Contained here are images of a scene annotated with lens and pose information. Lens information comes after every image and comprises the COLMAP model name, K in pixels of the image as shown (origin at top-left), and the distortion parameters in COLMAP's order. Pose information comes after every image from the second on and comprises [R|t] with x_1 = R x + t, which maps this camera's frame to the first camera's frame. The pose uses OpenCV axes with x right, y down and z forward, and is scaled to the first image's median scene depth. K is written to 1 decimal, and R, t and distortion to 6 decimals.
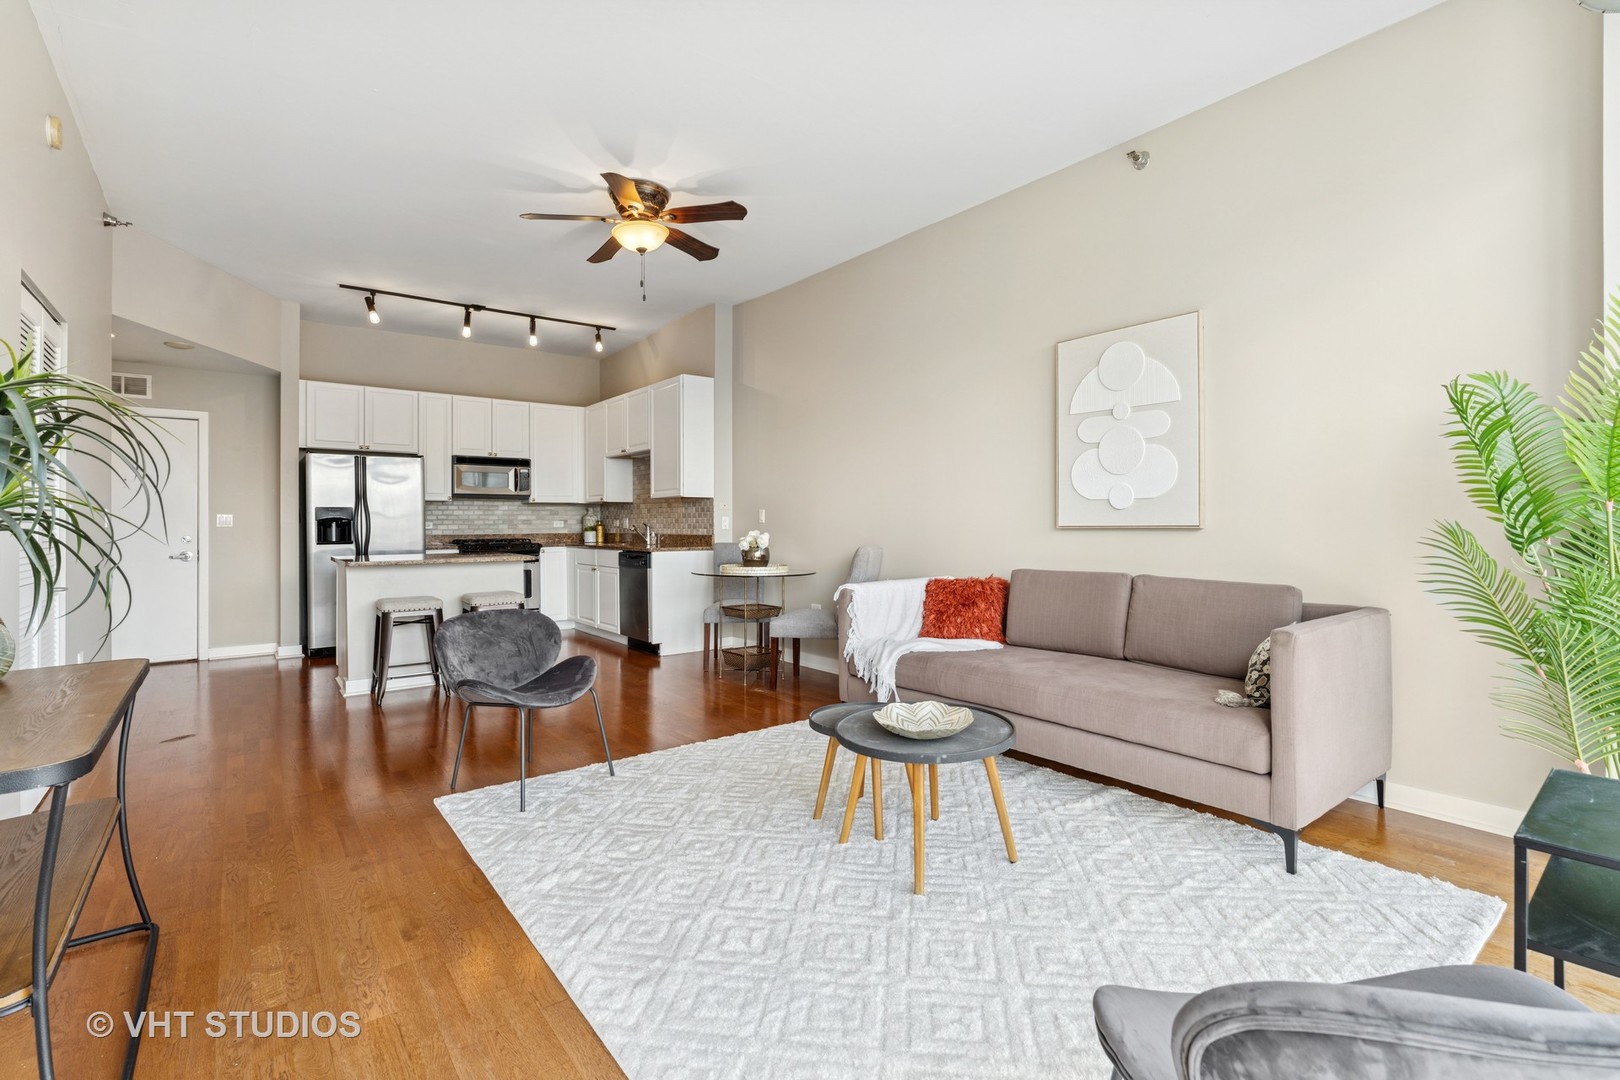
lens RADIAL K [[743.9, 0, 801.3], [0, 743.9, 524.1], [0, 0, 1]] dist [-0.002302, -0.000015]
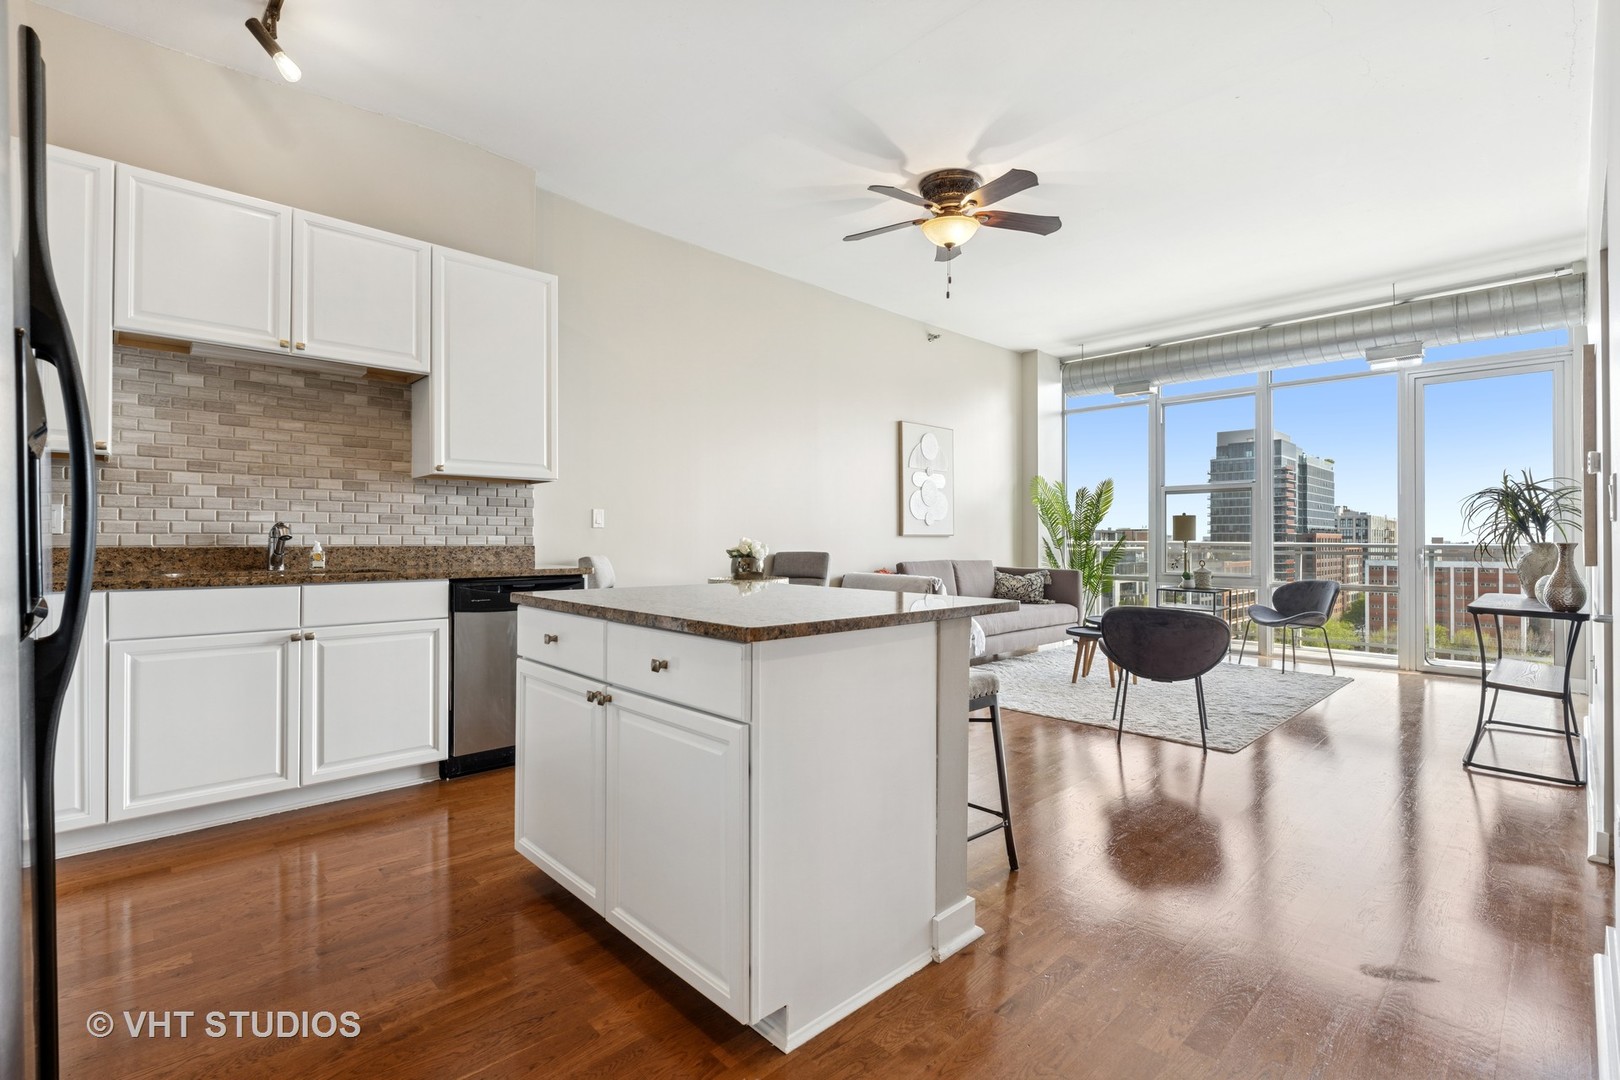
lens RADIAL K [[737.0, 0, 808.0], [0, 737.0, 535.7], [0, 0, 1]] dist [-0.004493, -0.000355]
pose [[-0.110482, 0.007713, 0.993848, -0.720560], [-0.001884, 0.999966, -0.007970, 0.010608], [-0.993876, -0.002753, -0.110464, 0.812419]]
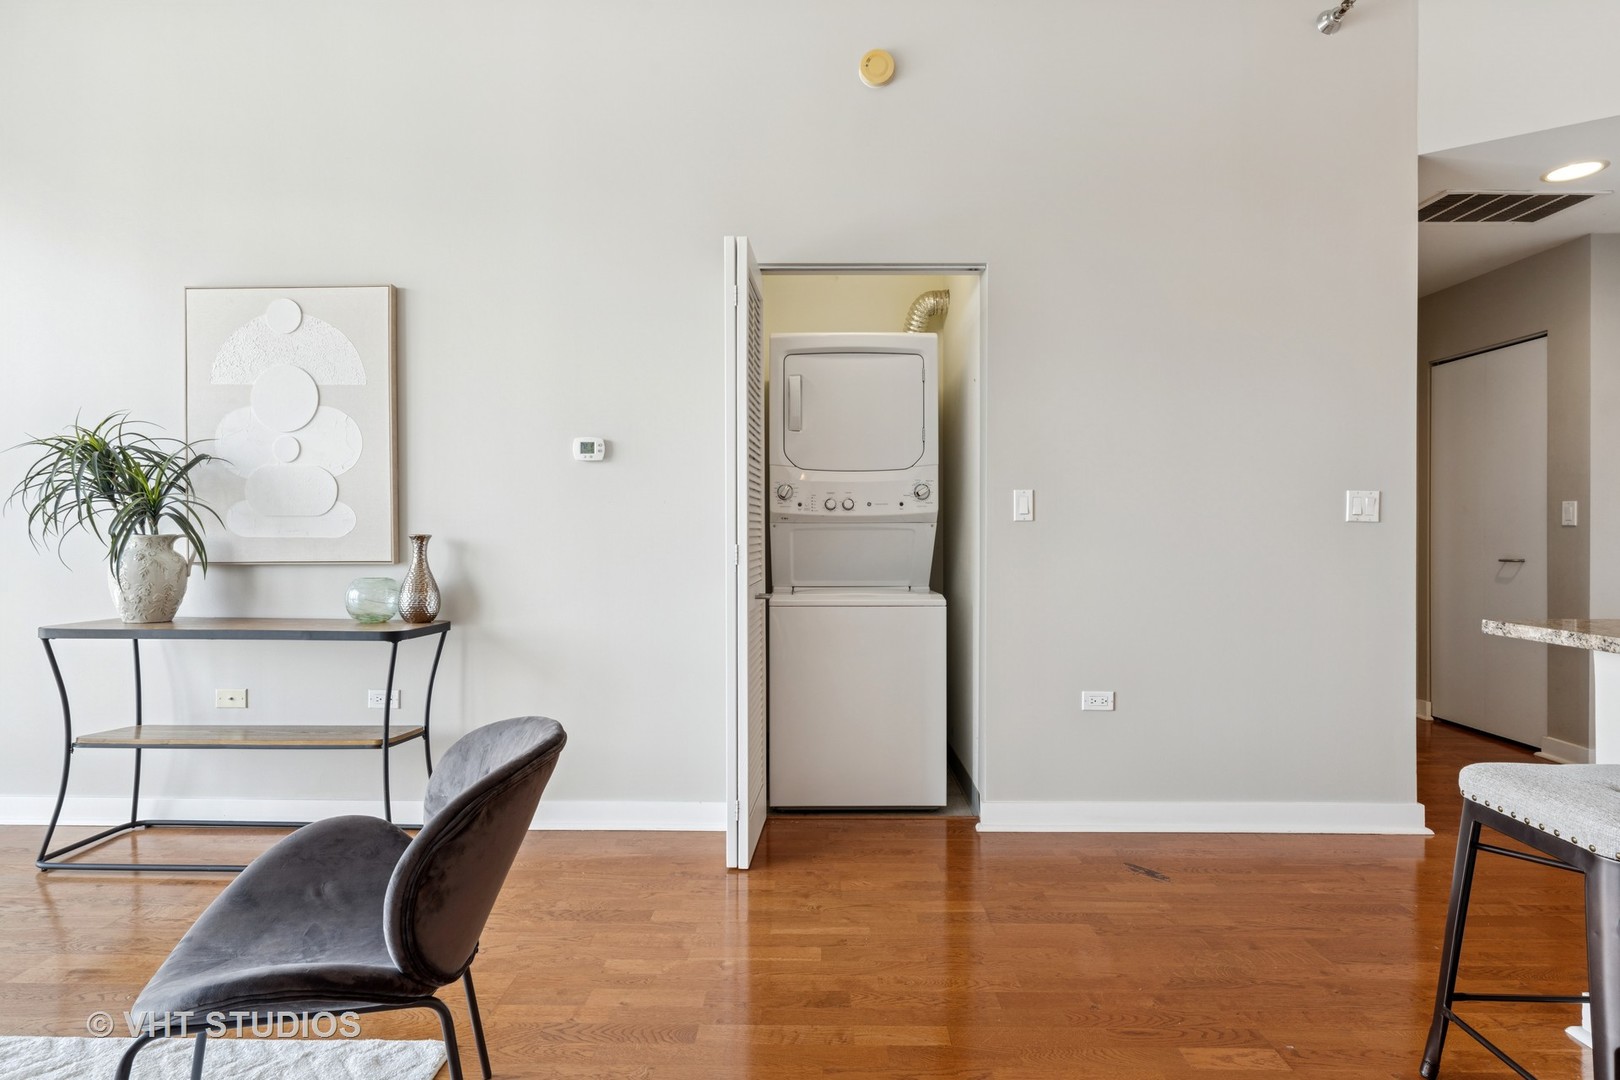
lens RADIAL K [[804.4, 0, 808.9], [0, 804.4, 531.5], [0, 0, 1]] dist [-0.003980, -0.000579]
pose [[-0.615547, 0.002148, -0.788098, -0.092976], [-0.000957, 0.999994, 0.003474, 0.006927], [0.788100, 0.002893, -0.615541, 0.677888]]
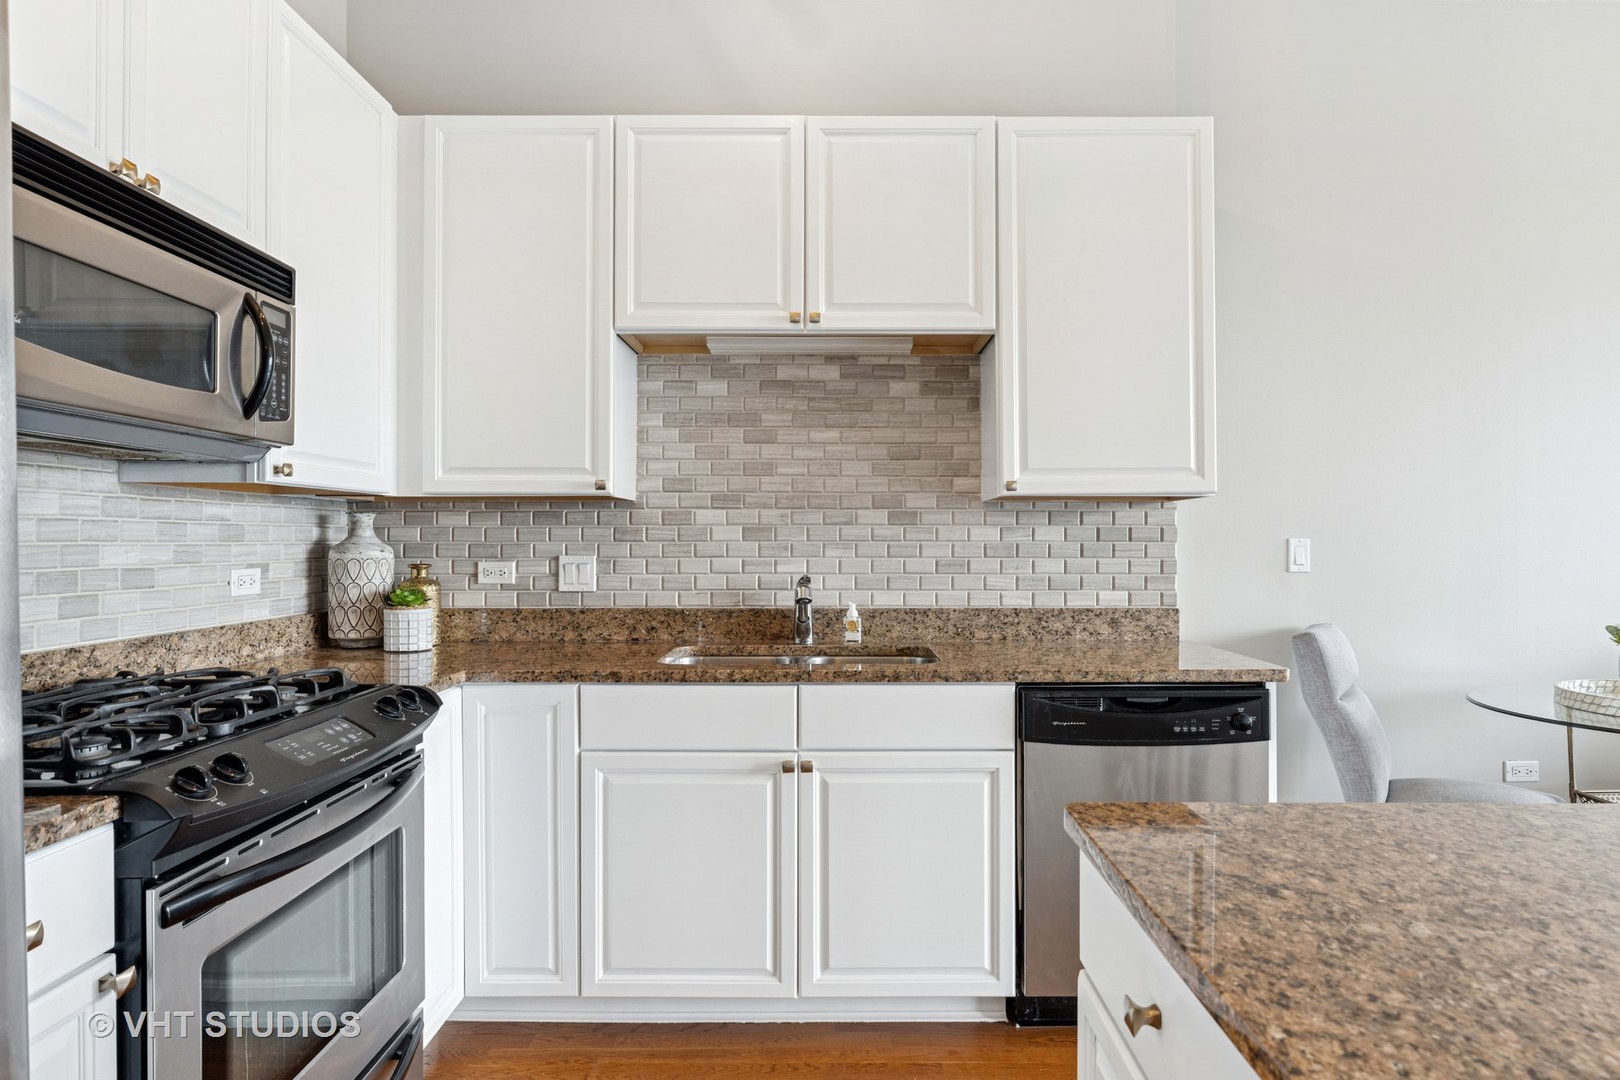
lens RADIAL K [[893.6, 0, 835.9], [0, 893.6, 536.6], [0, 0, 1]] dist [-0.001509, -0.000157]
pose [[0.603961, 0.008104, 0.796973, -0.532174], [-0.001502, 0.999958, -0.009030, -0.014313], [-0.797013, 0.004257, 0.603948, 0.842615]]
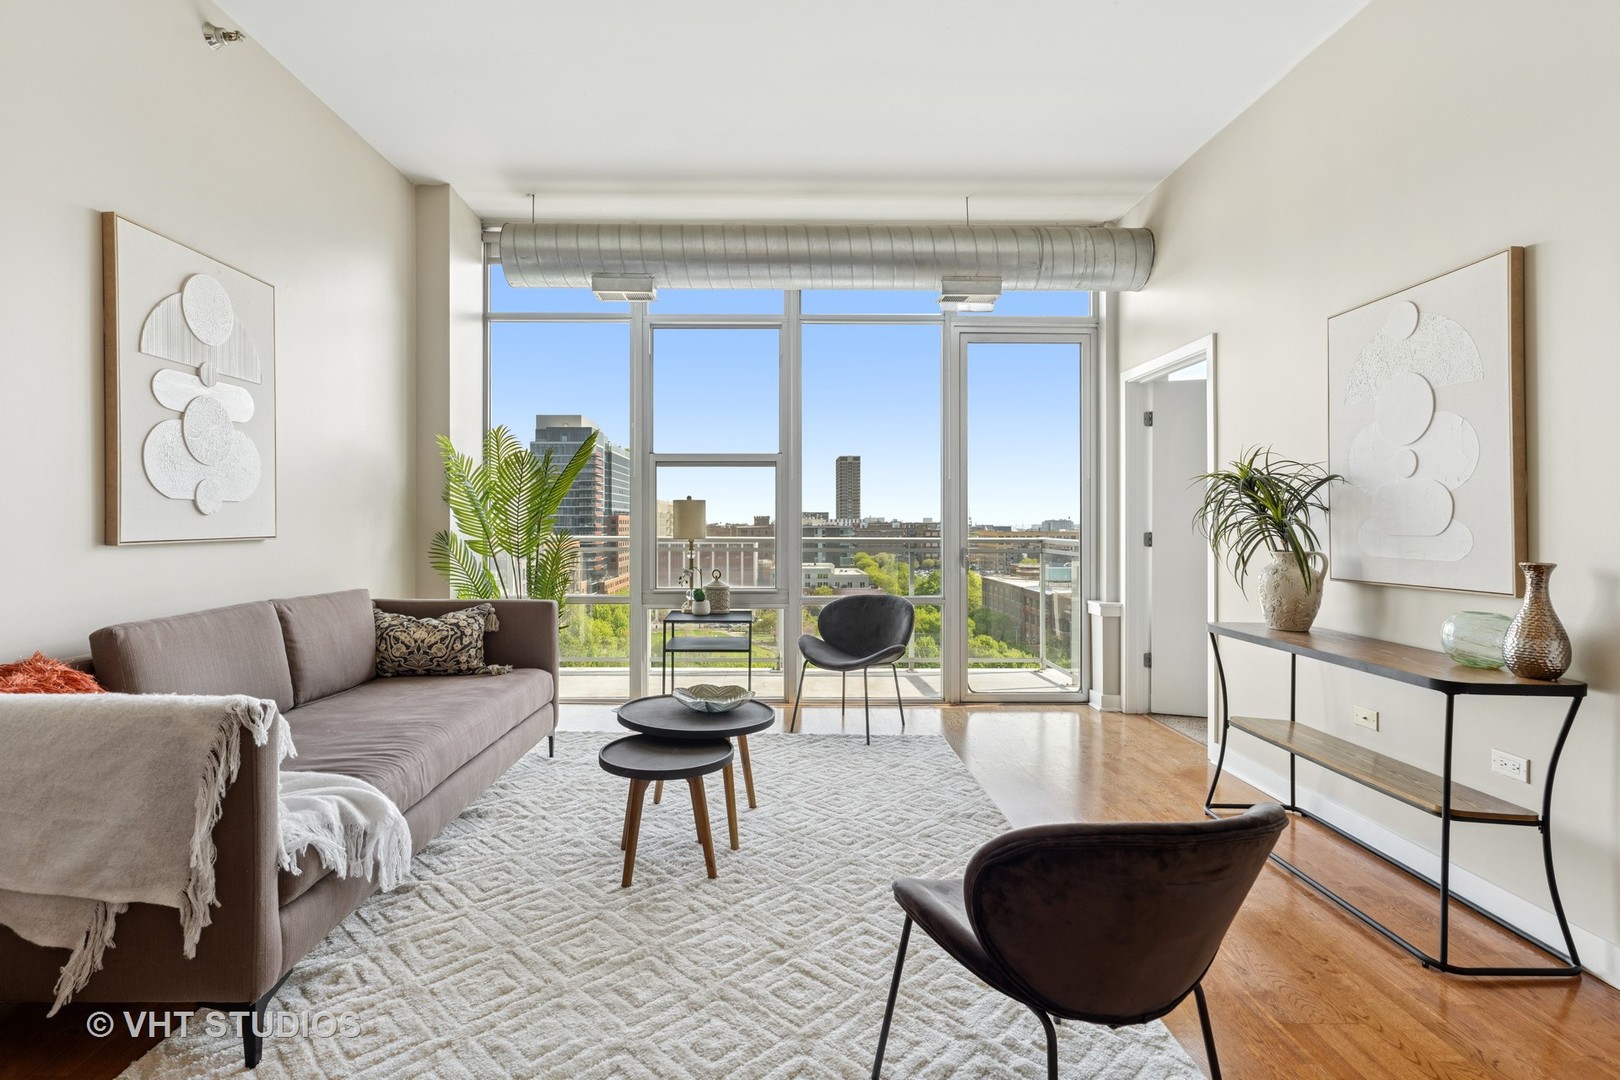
lens RADIAL K [[787.2, 0, 787.0], [0, 787.2, 520.5], [0, 0, 1]] dist [-0.003051, 0.000599]
pose [[-0.802133, 0.003633, 0.597134, -0.243970], [0.001799, 0.999992, -0.003668, -0.005958], [-0.597142, -0.001868, -0.802133, 0.689814]]
